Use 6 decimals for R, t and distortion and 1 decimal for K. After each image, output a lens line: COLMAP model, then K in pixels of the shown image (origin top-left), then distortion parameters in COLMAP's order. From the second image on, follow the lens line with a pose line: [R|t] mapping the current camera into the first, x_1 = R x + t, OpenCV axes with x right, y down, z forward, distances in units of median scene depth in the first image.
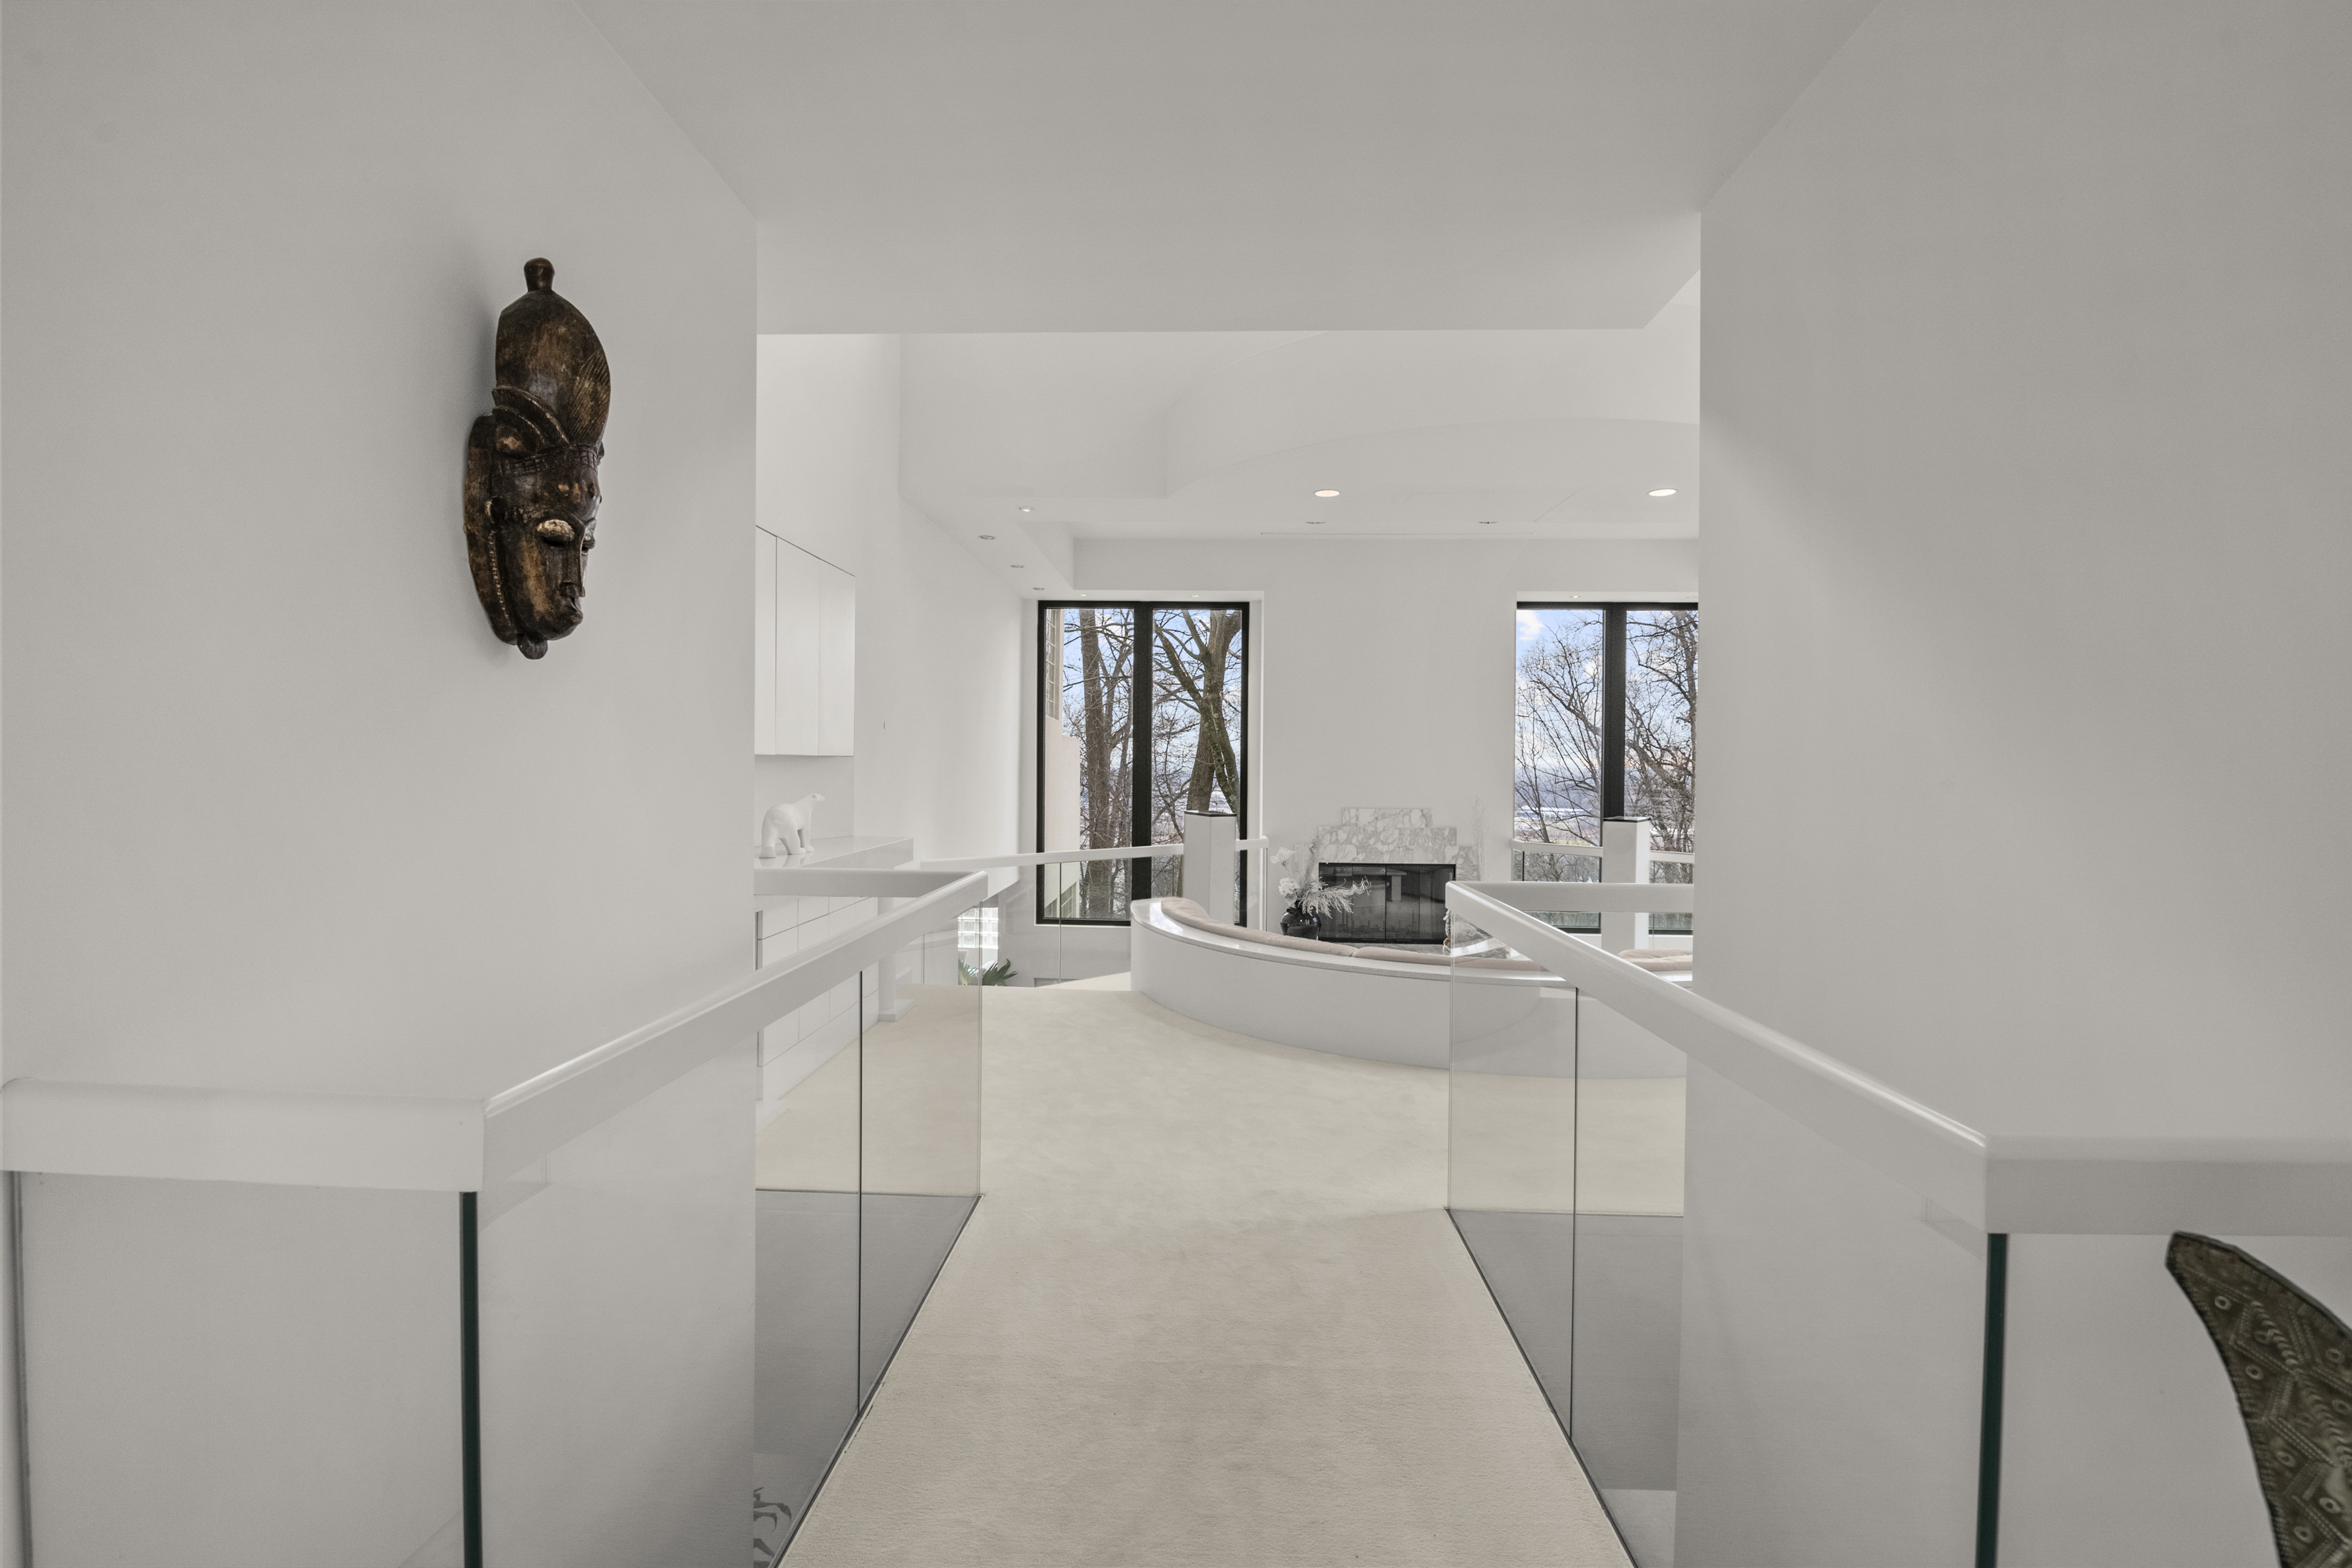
lens RADIAL K [[1037.3, 0, 1176.8], [0, 1037.3, 778.6], [0, 0, 1]] dist [-0.016761, -0.001875]
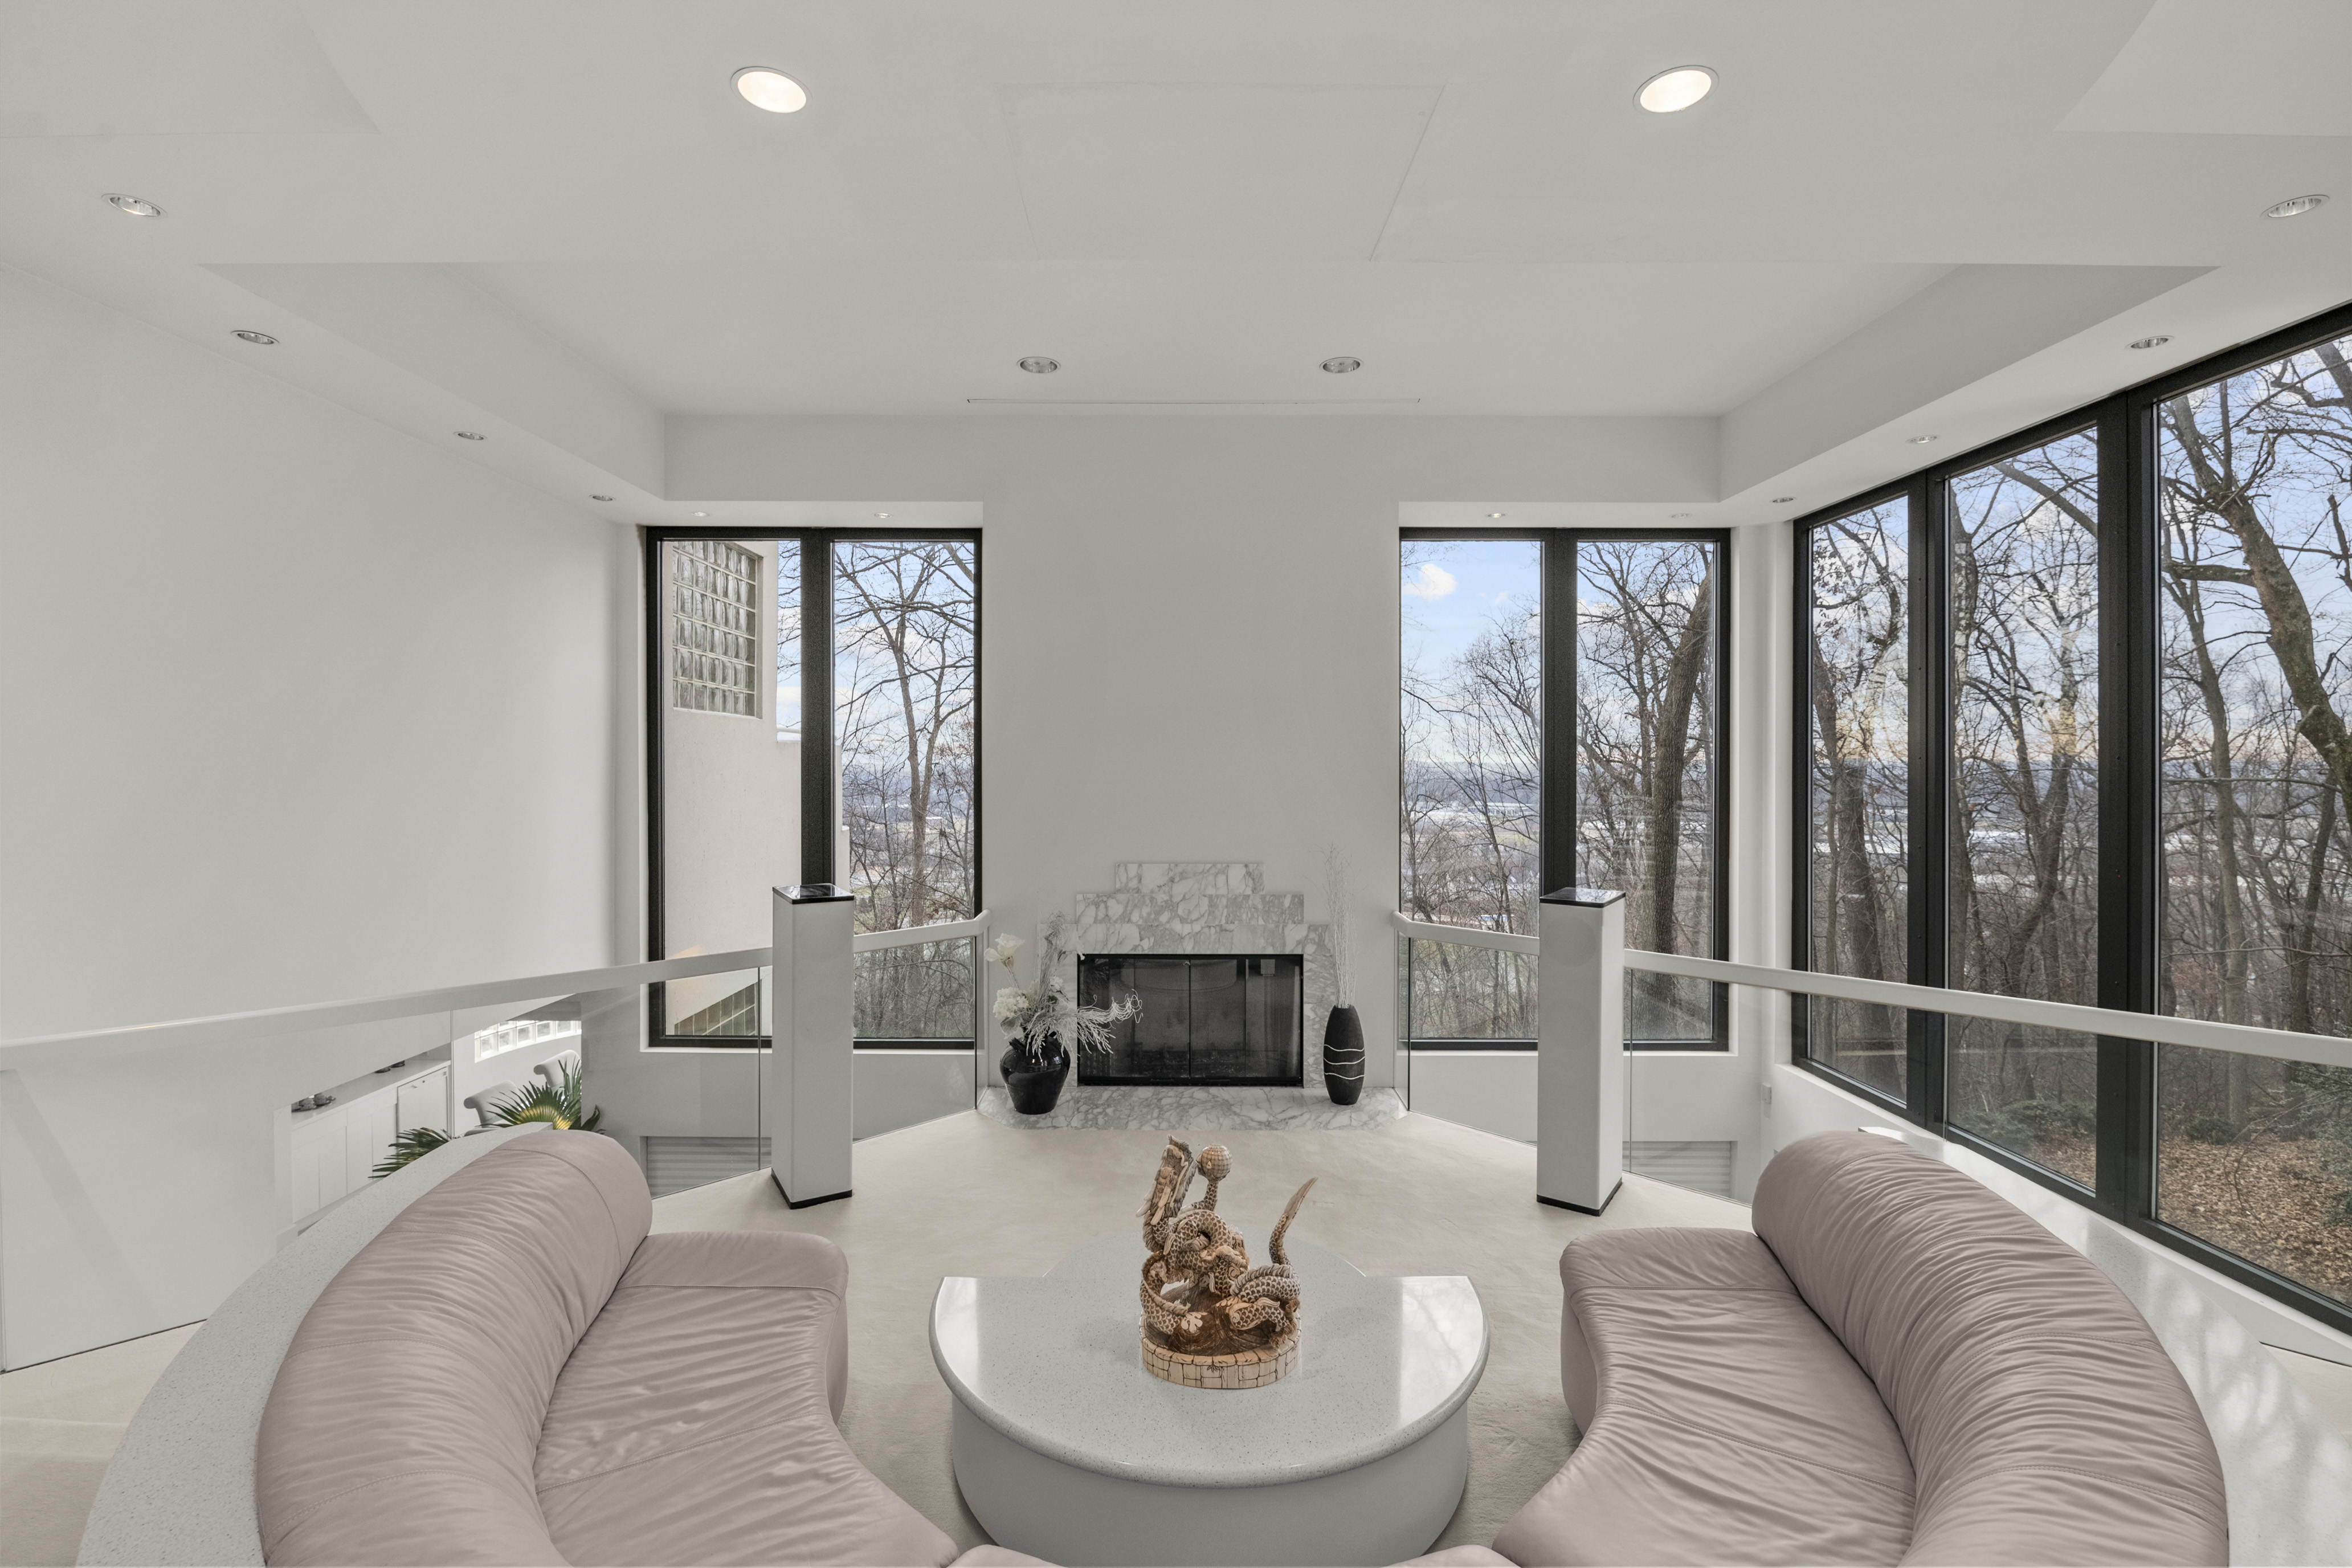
lens RADIAL K [[1037.3, 0, 1171.8], [0, 1037.3, 768.6], [0, 0, 1]] dist [-0.016761, -0.001875]
pose [[0.999203, -0.007313, 0.039238, 0.165580], [0.007619, 0.999942, -0.007660, -0.020805], [-0.039180, 0.007953, 0.999201, 0.389120]]
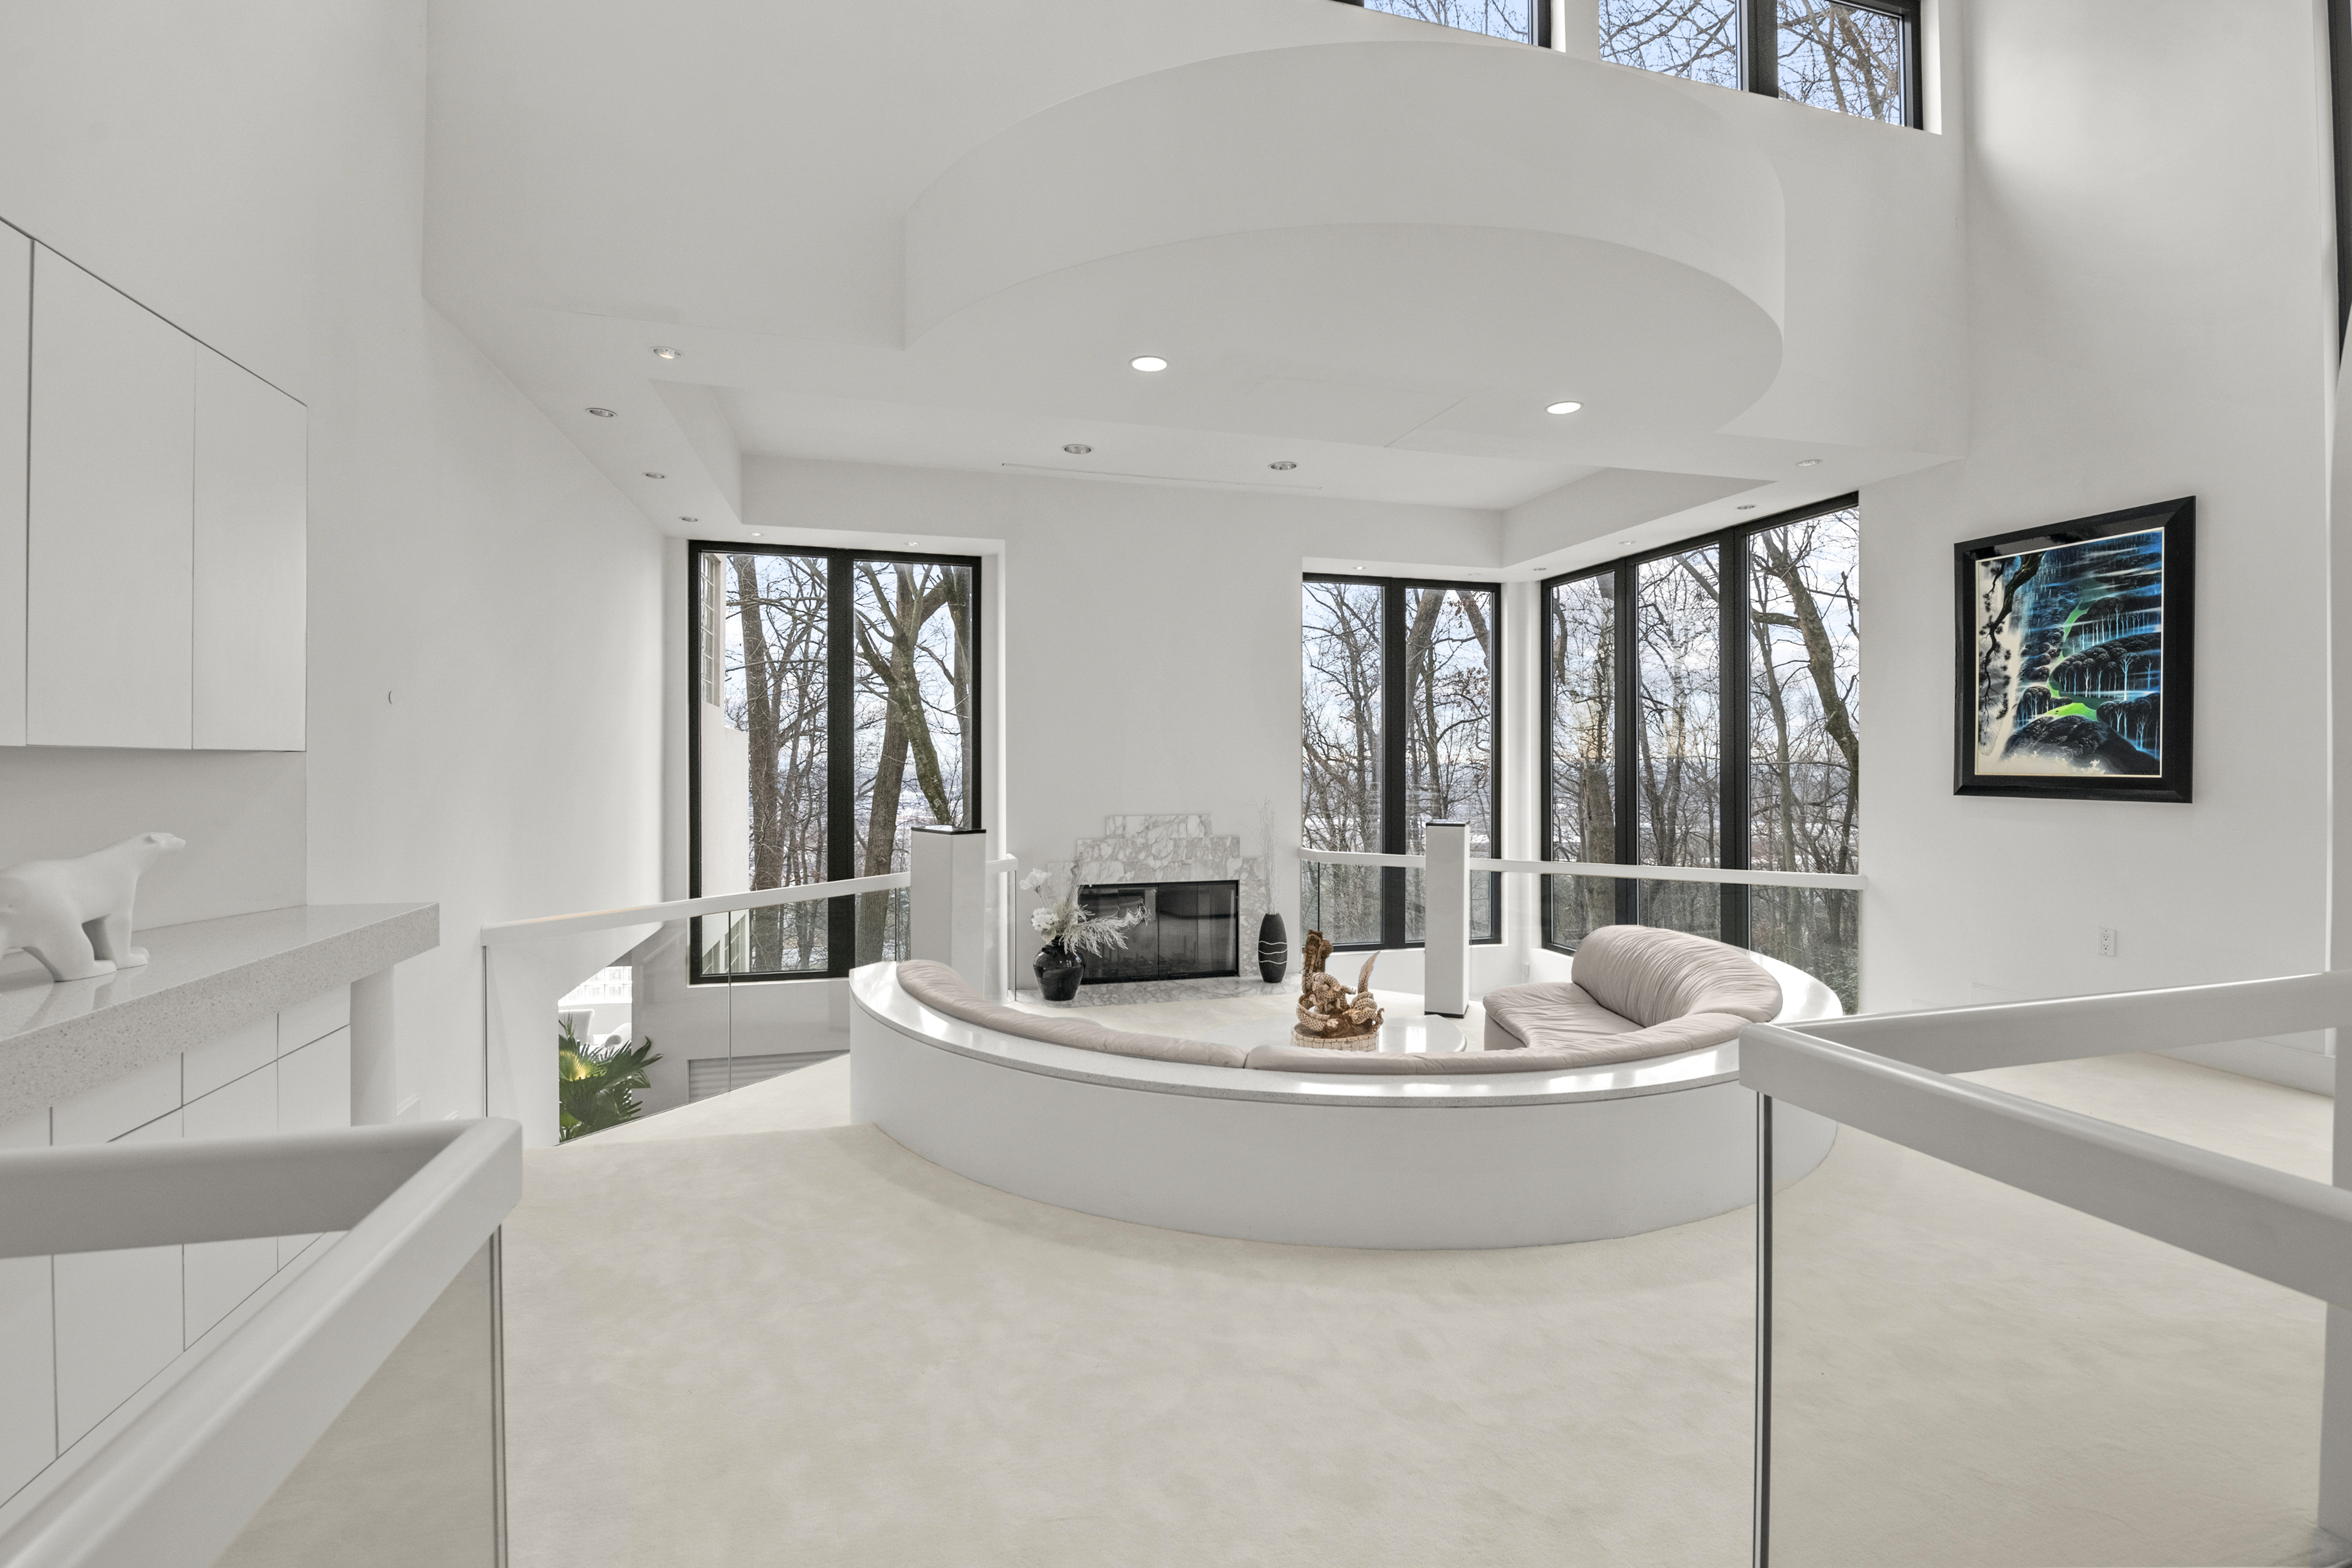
lens RADIAL K [[1037.3, 0, 1191.8], [0, 1037.3, 773.7], [0, 0, 1]] dist [-0.016761, -0.001875]
pose [[0.949404, -0.011891, 0.313832, -0.028284], [0.012904, 0.999916, -0.001152, -0.002554], [-0.313792, 0.005144, 0.949478, 0.210858]]
